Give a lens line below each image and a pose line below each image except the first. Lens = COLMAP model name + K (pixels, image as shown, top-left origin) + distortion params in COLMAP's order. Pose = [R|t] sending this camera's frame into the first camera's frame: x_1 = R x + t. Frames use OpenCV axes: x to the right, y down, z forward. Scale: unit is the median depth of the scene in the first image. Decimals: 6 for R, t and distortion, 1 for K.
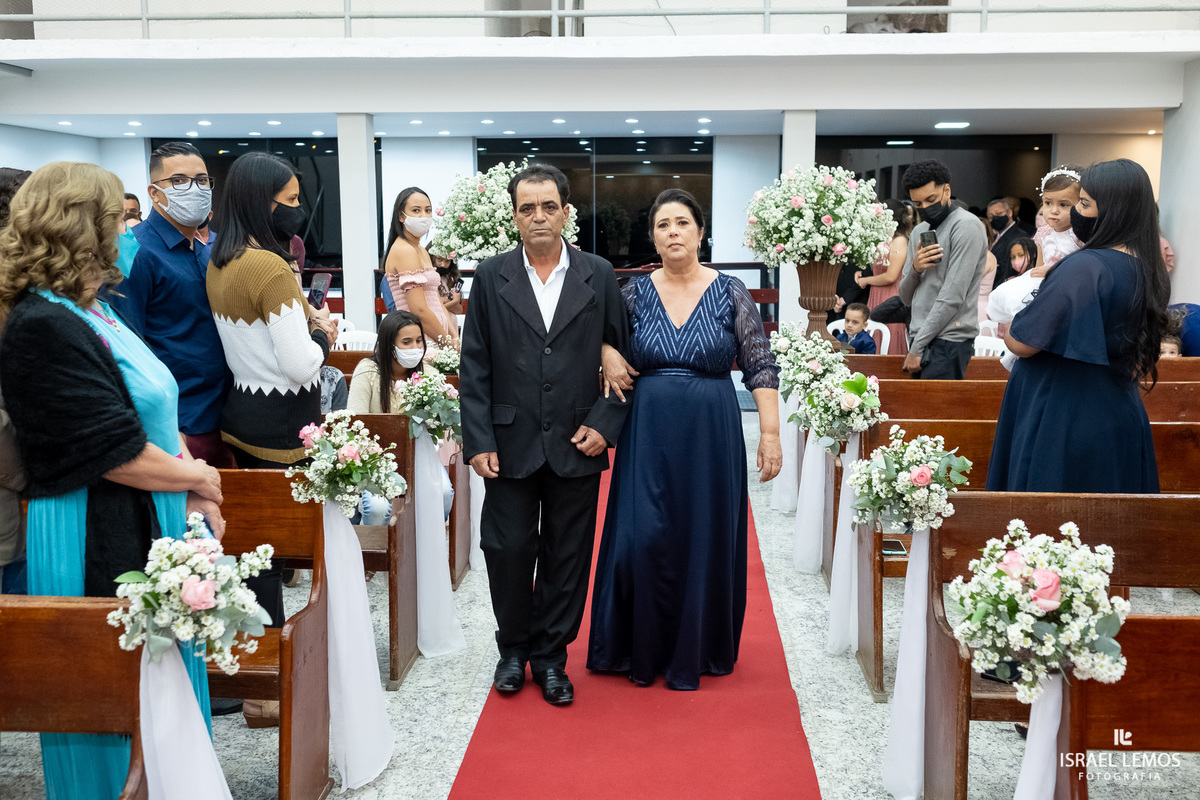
lens RADIAL K [[1158.1, 0, 600.0], [0, 1158.1, 400.0], [0, 0, 1]] dist [0.010252, 0.002432]
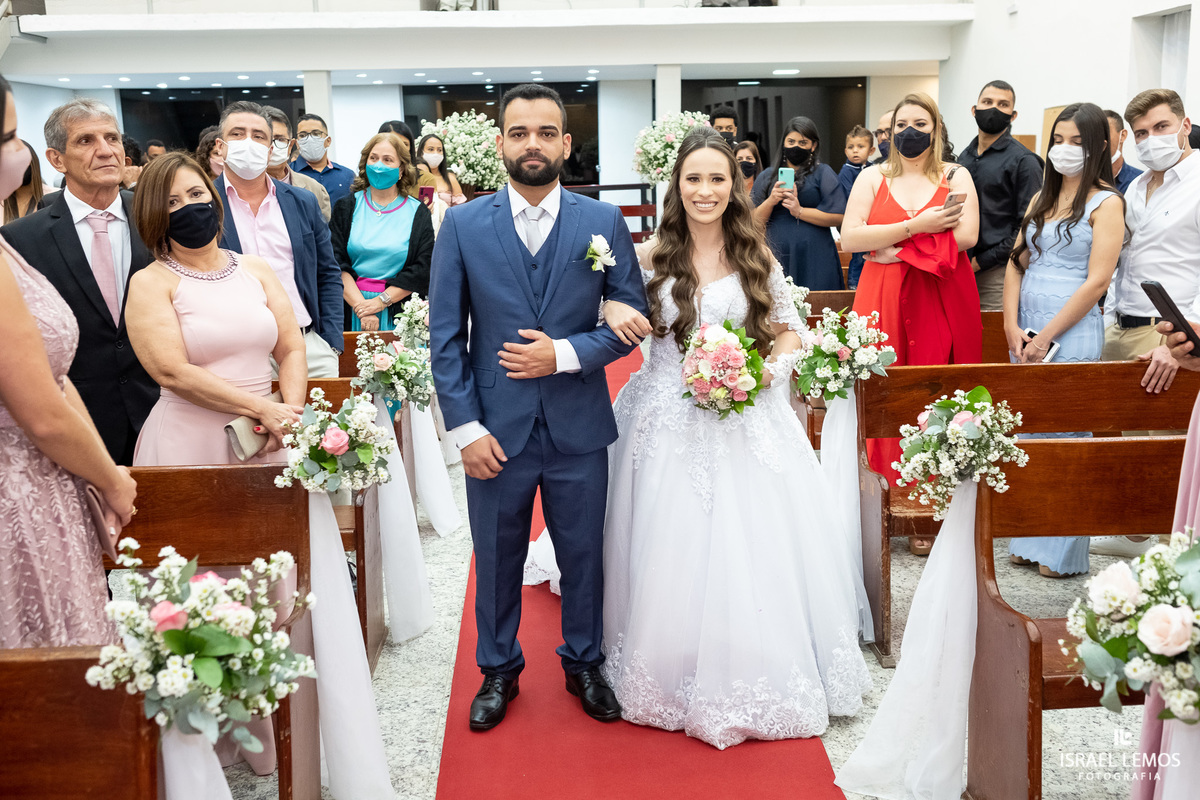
lens RADIAL K [[1225.8, 0, 600.0], [0, 1225.8, 400.0], [0, 0, 1]] dist [0.001428, 0.006029]
pose [[0.993167, -0.041602, 0.109039, -0.092874], [0.036115, 0.998003, 0.051823, 0.069301], [-0.110977, -0.047531, 0.992686, -0.501621]]
